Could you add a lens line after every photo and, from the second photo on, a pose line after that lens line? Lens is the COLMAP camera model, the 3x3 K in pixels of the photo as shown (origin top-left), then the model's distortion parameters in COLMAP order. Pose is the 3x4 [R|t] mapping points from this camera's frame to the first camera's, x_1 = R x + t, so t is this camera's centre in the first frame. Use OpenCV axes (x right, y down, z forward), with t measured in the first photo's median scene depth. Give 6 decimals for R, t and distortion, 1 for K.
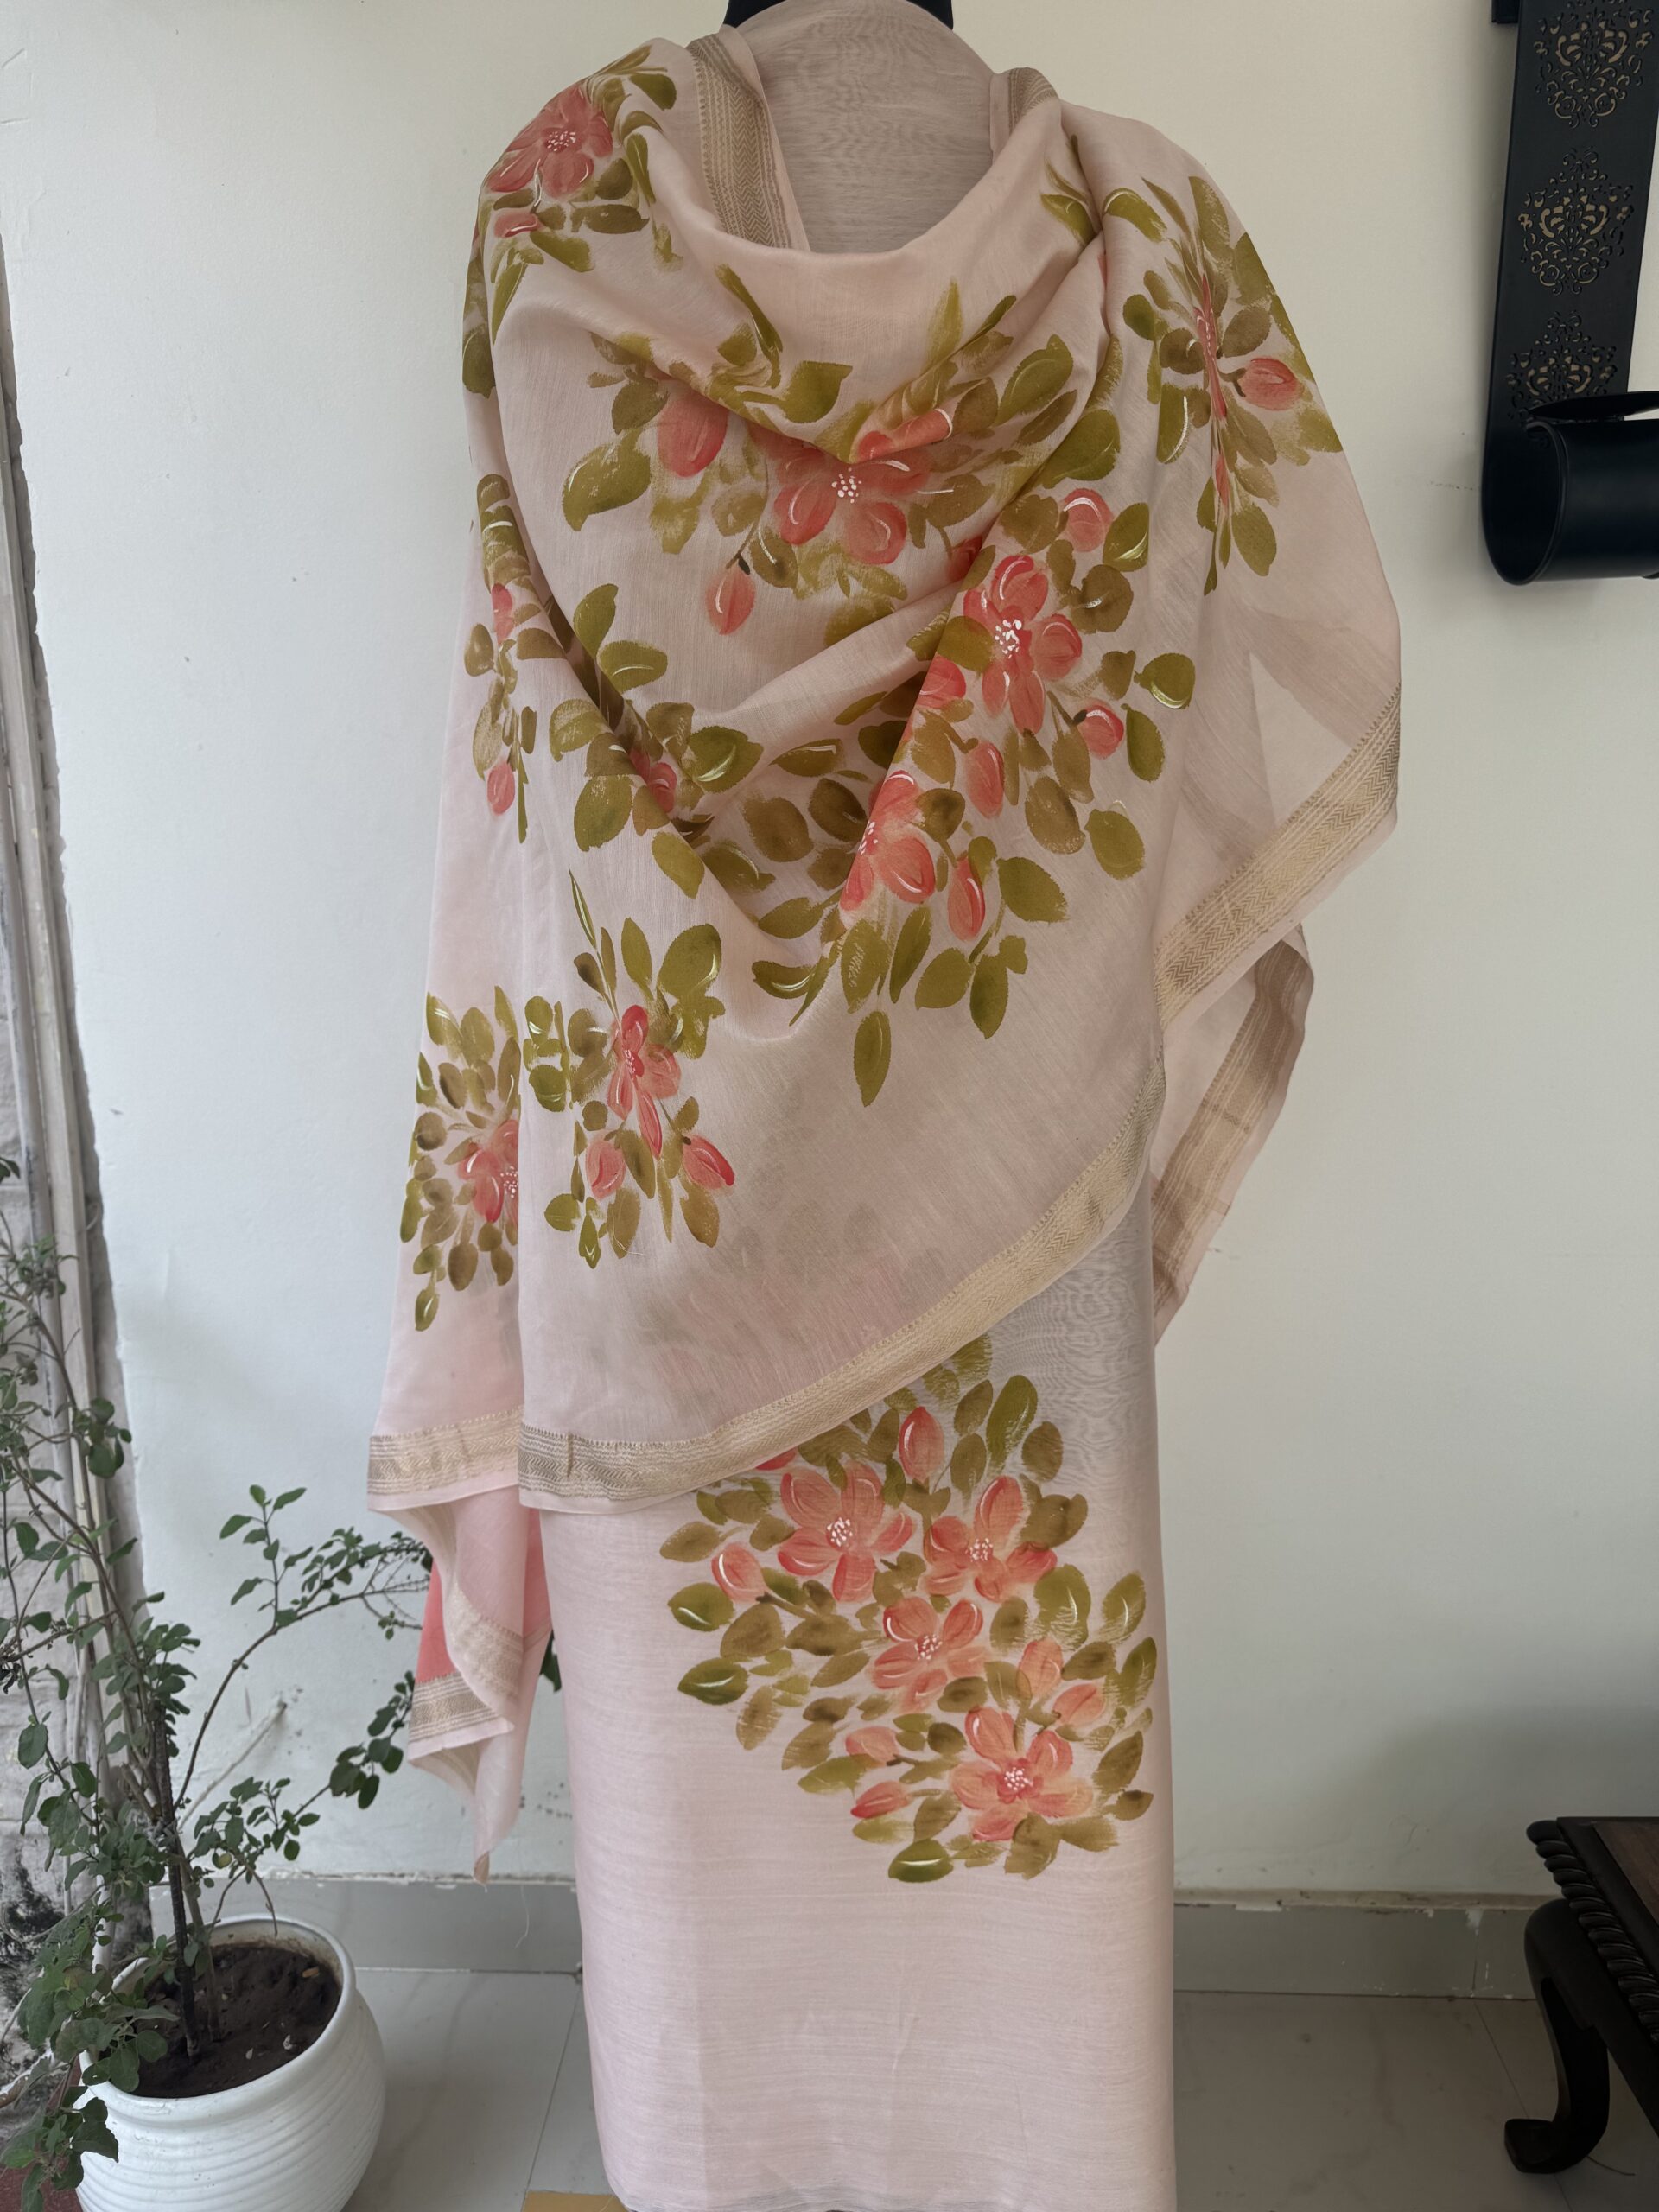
lens RADIAL K [[1570.9, 0, 834.9], [0, 1570.9, 1109.4], [0, 0, 1]] dist [0.004262, -0.009706]
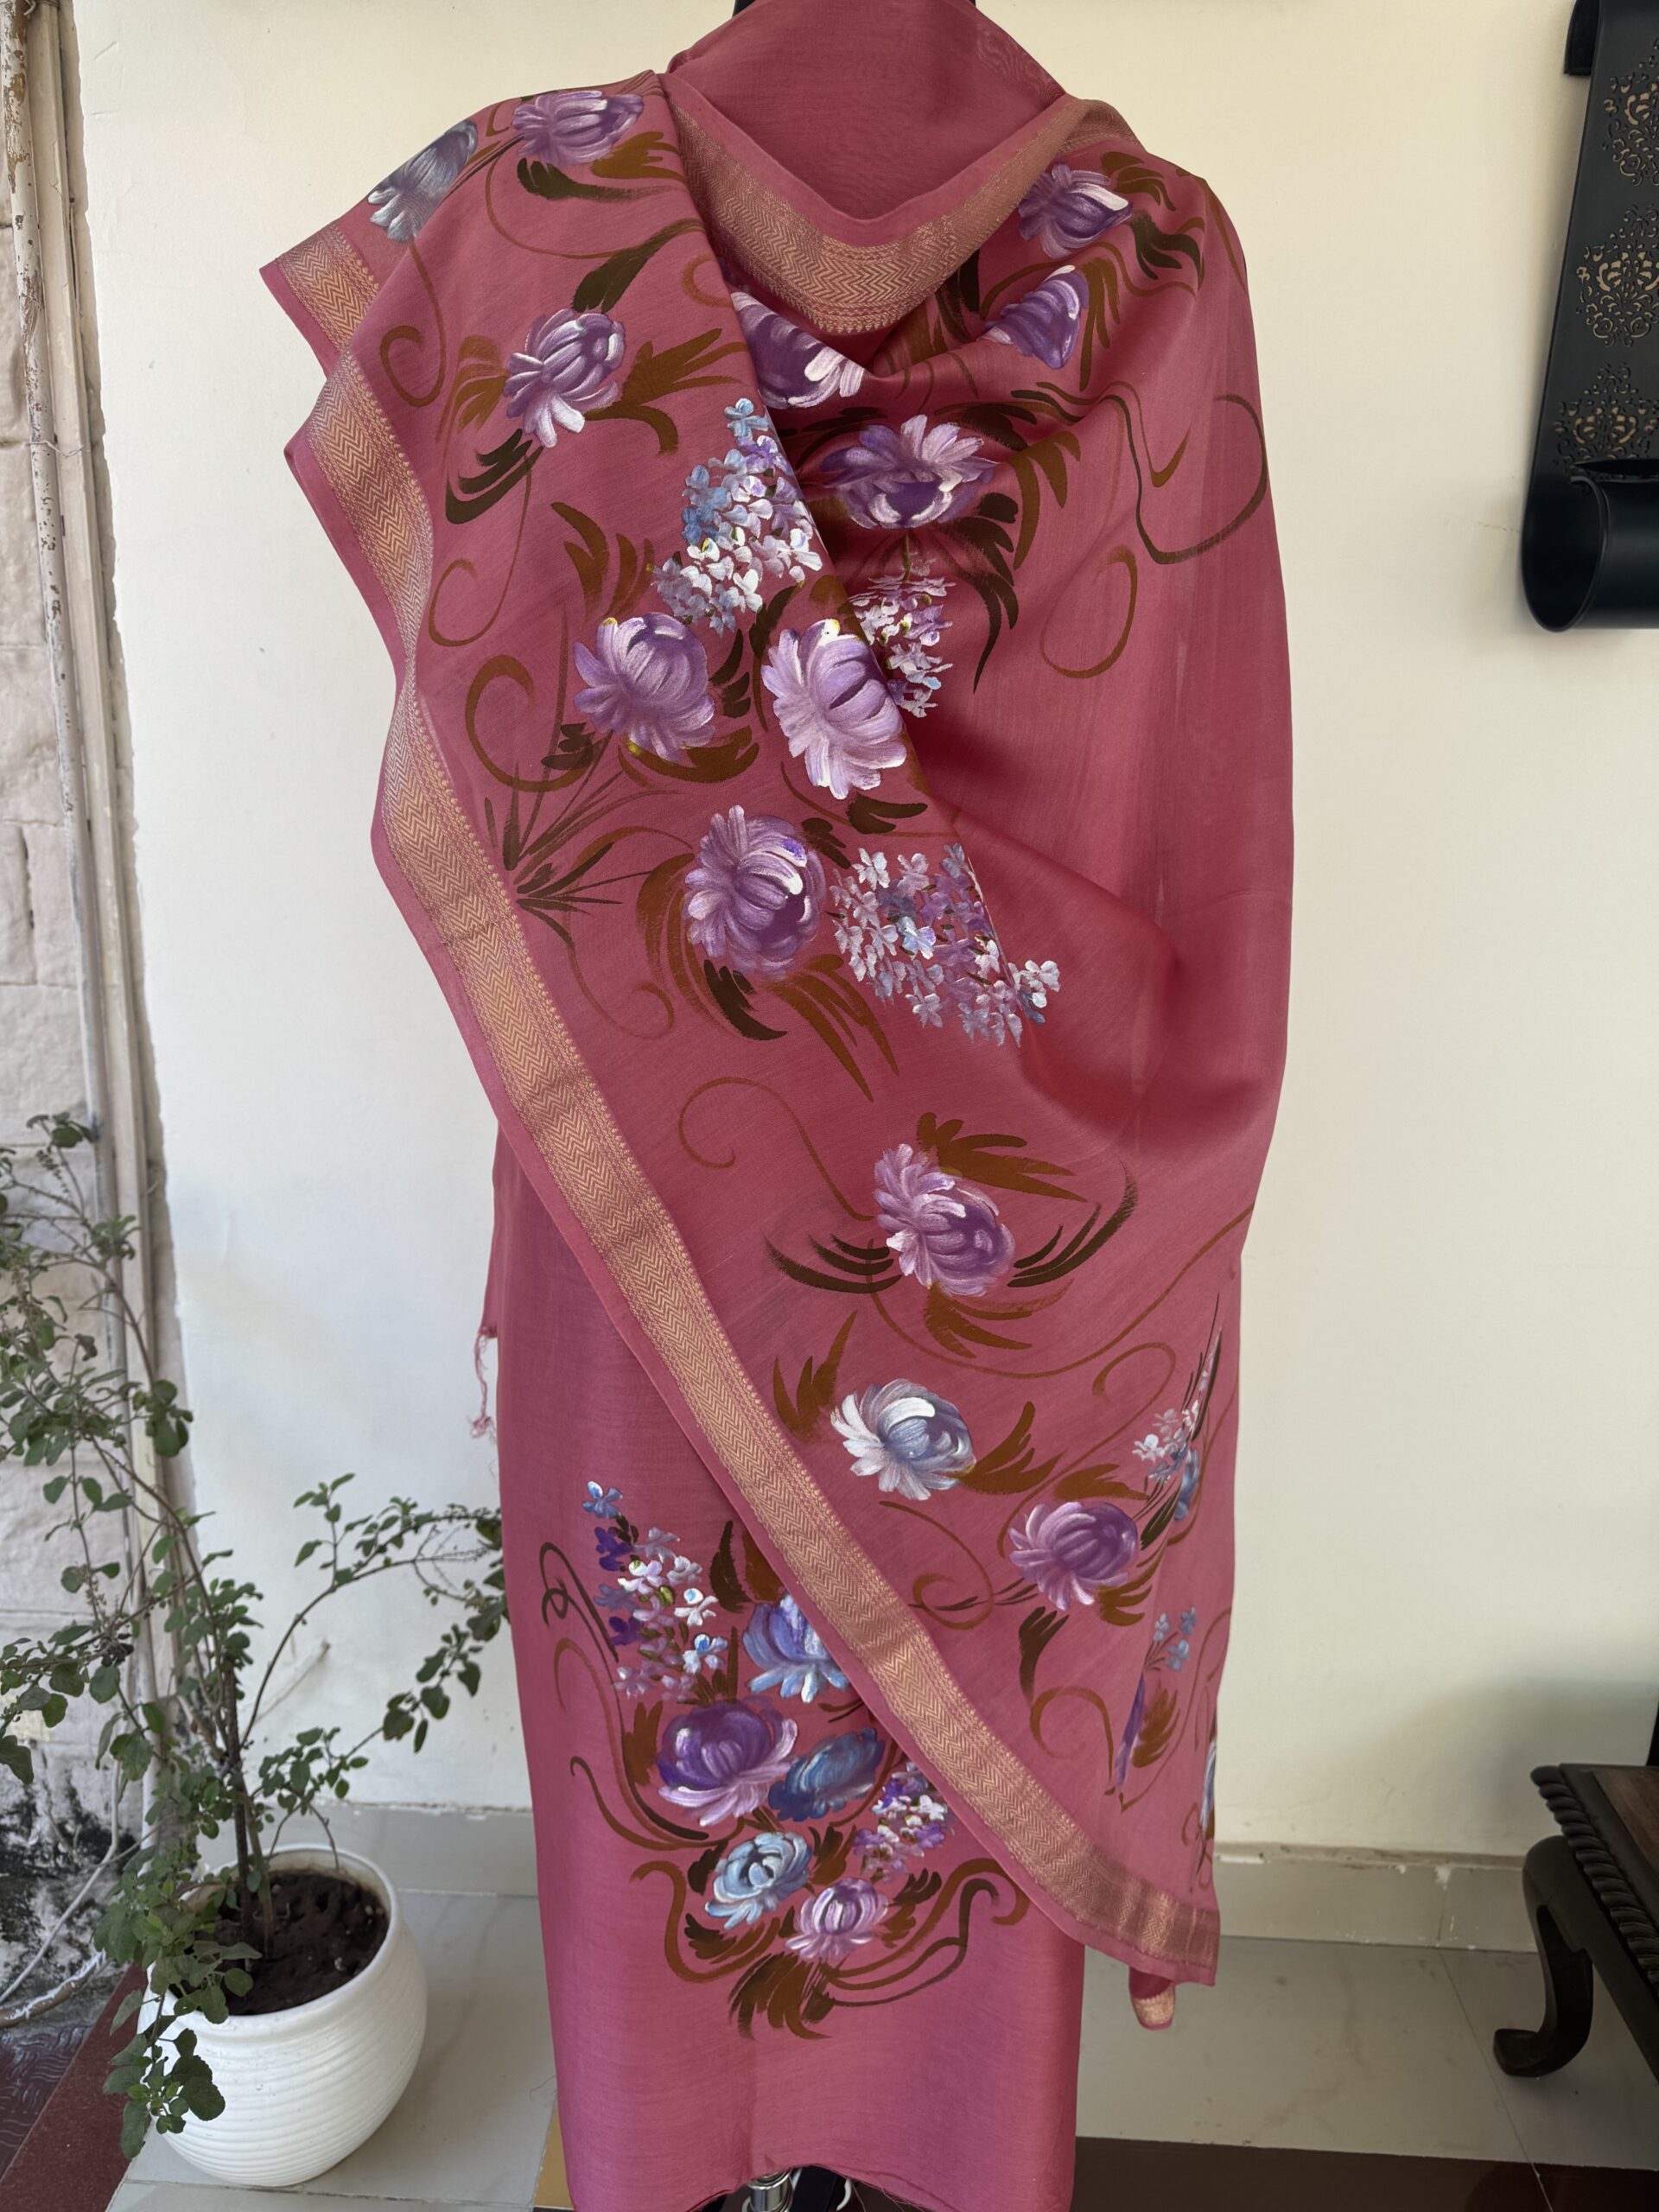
lens RADIAL K [[1570.9, 0, 830.5], [0, 1570.9, 1099.4], [0, 0, 1]] dist [0.004262, -0.009706]
pose [[0.999443, 0.032251, 0.008583, -0.040290], [-0.032614, 0.998404, 0.046114, -0.053179], [-0.007082, -0.046368, 0.998899, -0.043149]]
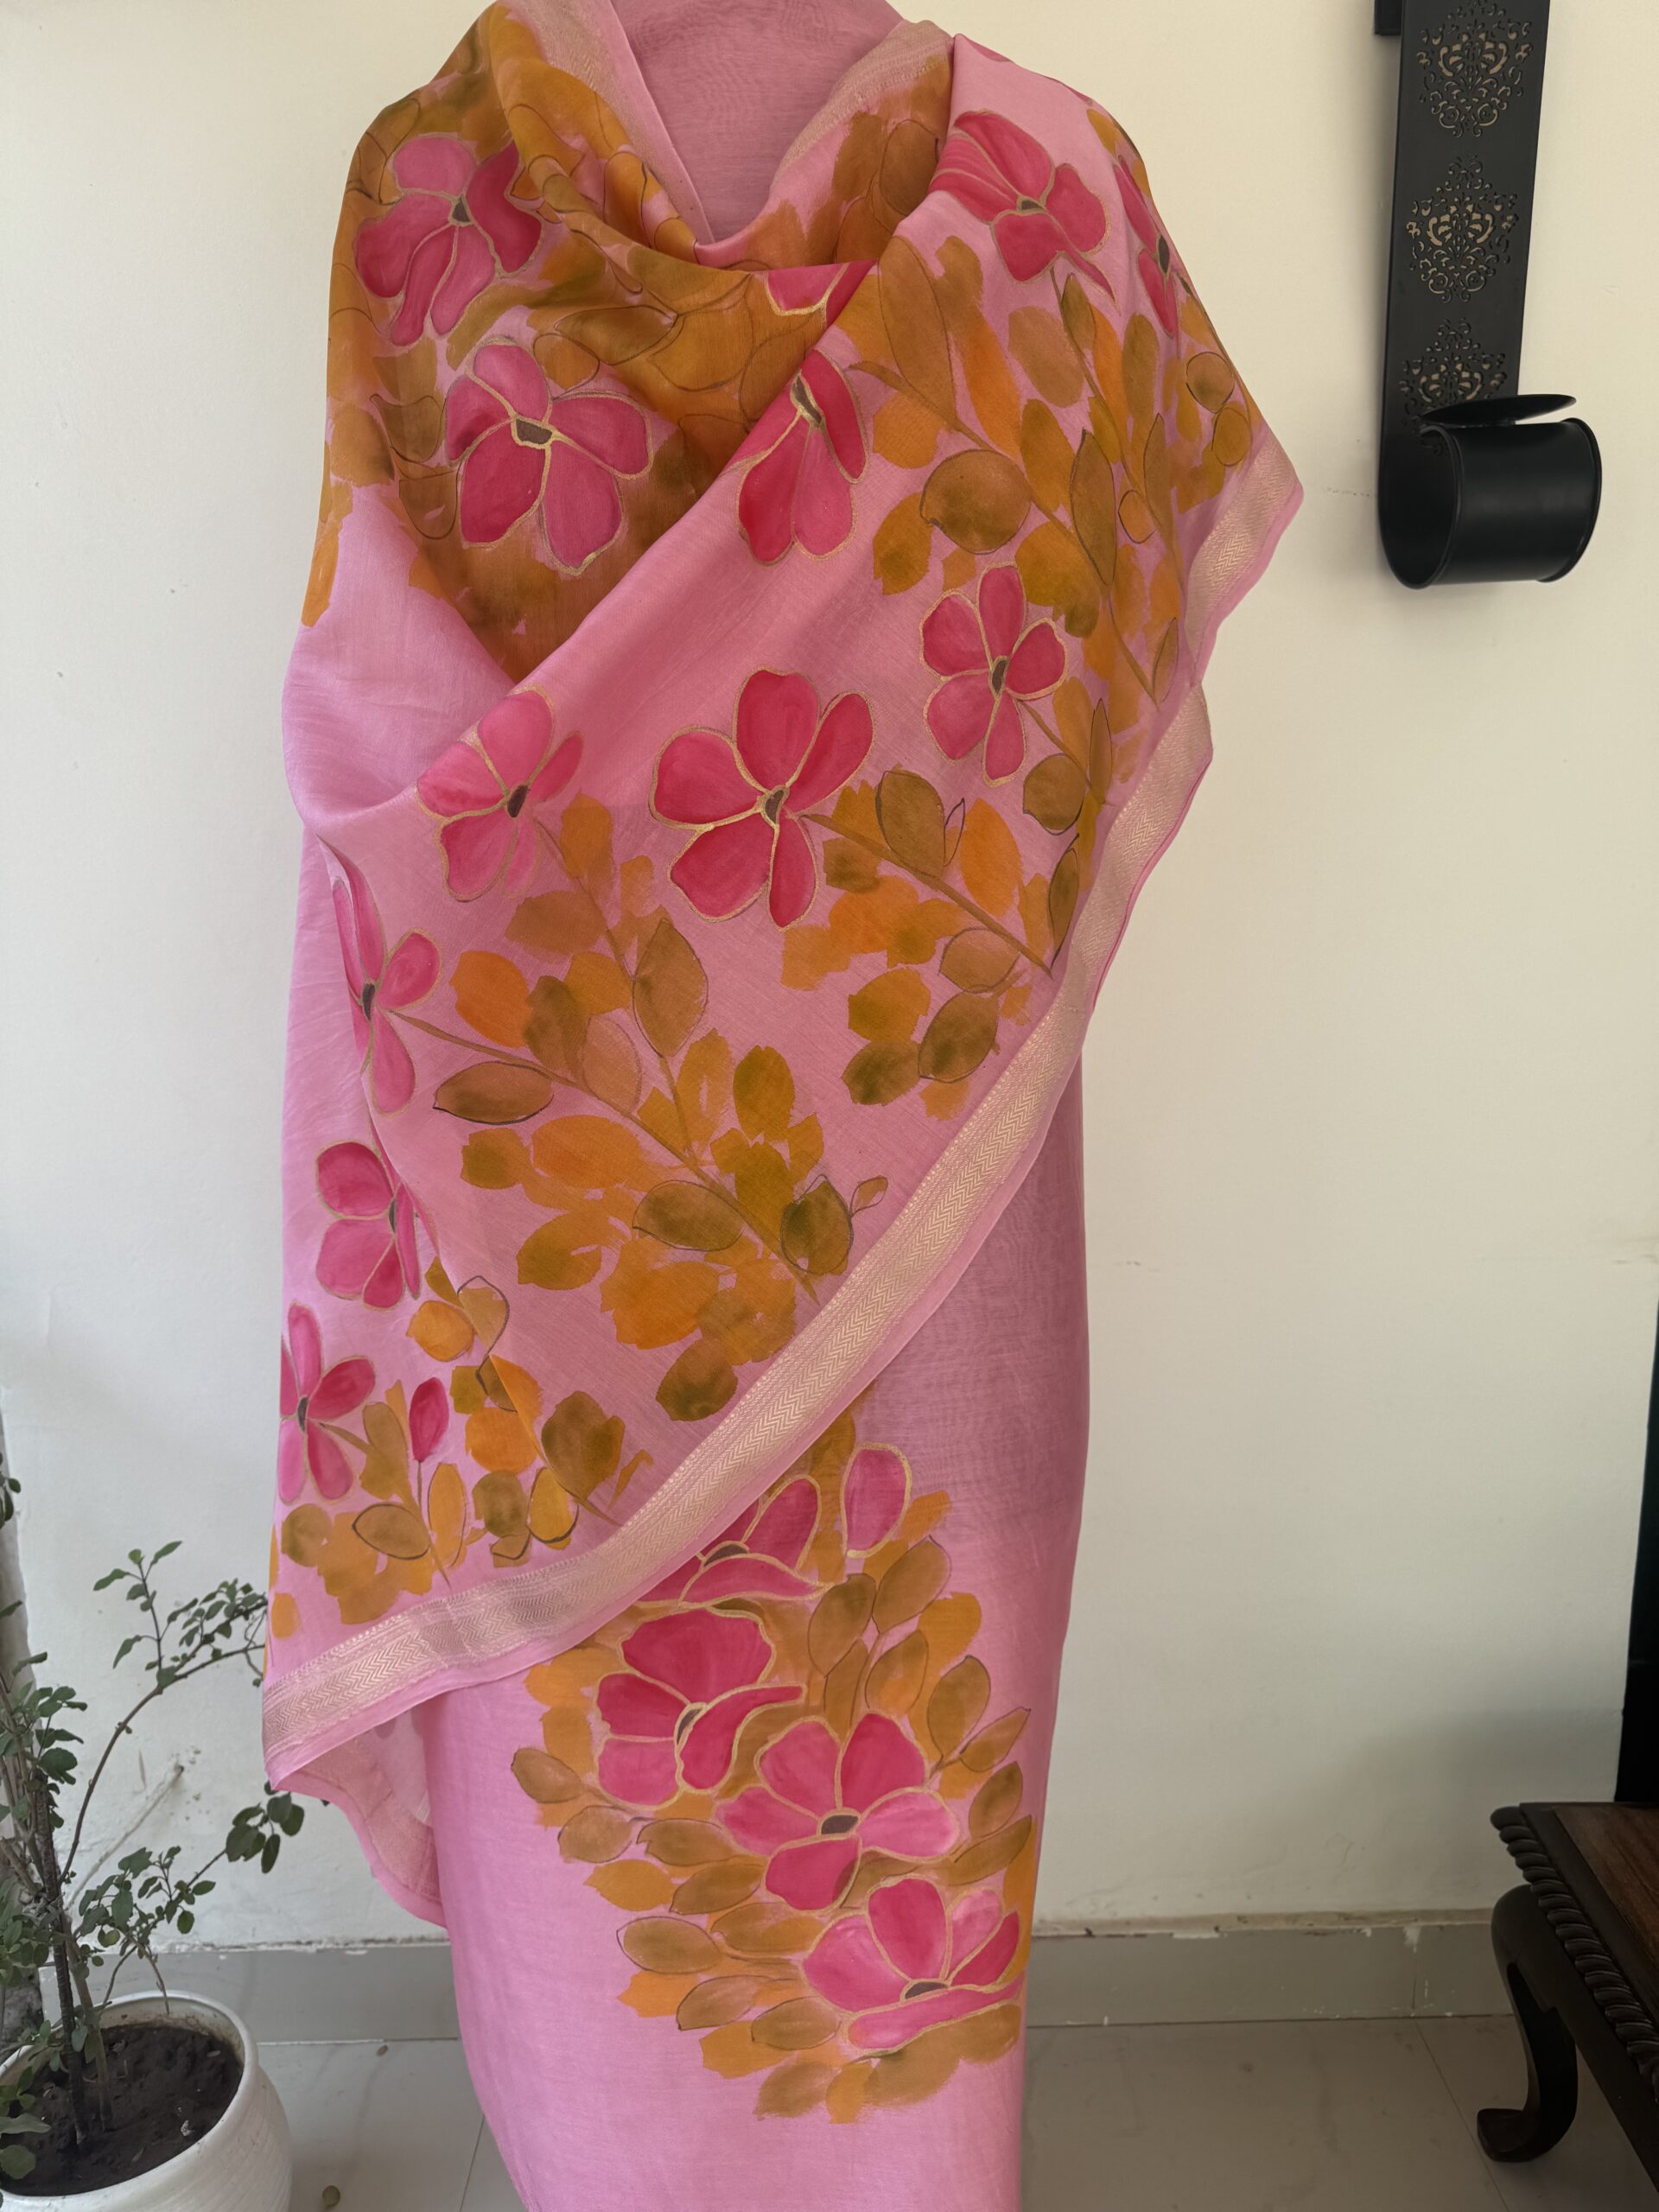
lens RADIAL K [[1570.9, 0, 832.1], [0, 1570.9, 1105.7], [0, 0, 1]] dist [0.004262, -0.009706]
pose [[0.998563, -0.020873, 0.049362, 0.005960], [0.021961, 0.999525, -0.021603, 0.008184], [-0.048888, 0.022655, 0.998547, 0.023704]]
